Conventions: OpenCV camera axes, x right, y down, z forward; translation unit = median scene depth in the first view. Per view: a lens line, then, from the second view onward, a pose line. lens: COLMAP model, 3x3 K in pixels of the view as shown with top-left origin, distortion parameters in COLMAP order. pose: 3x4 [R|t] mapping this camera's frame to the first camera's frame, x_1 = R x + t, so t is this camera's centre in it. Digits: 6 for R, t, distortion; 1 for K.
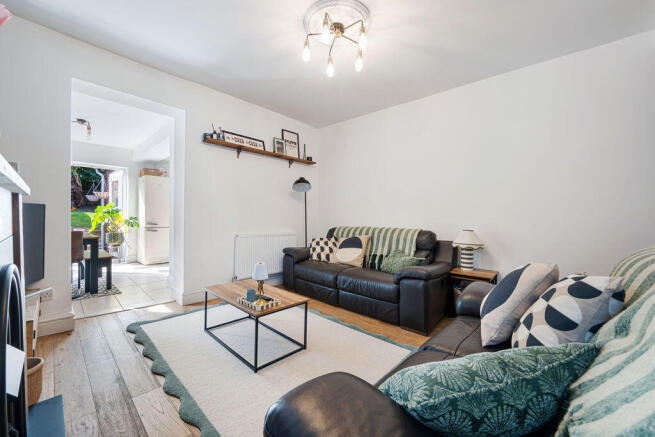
lens RADIAL K [[260.8, 0, 329.0], [0, 260.8, 218.3], [0, 0, 1]] dist [0.000932, 0.000404]
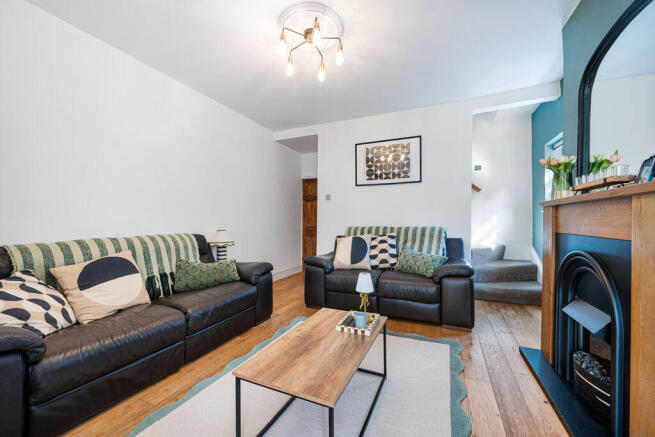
lens RADIAL K [[260.8, 0, 328.3], [0, 260.8, 220.7], [0, 0, 1]] dist [0.000932, 0.000404]
pose [[-0.327428, -0.013491, 0.944780, -0.631037], [0.005942, 0.999849, 0.016337, -0.011727], [-0.944857, 0.010963, -0.327298, 0.844211]]
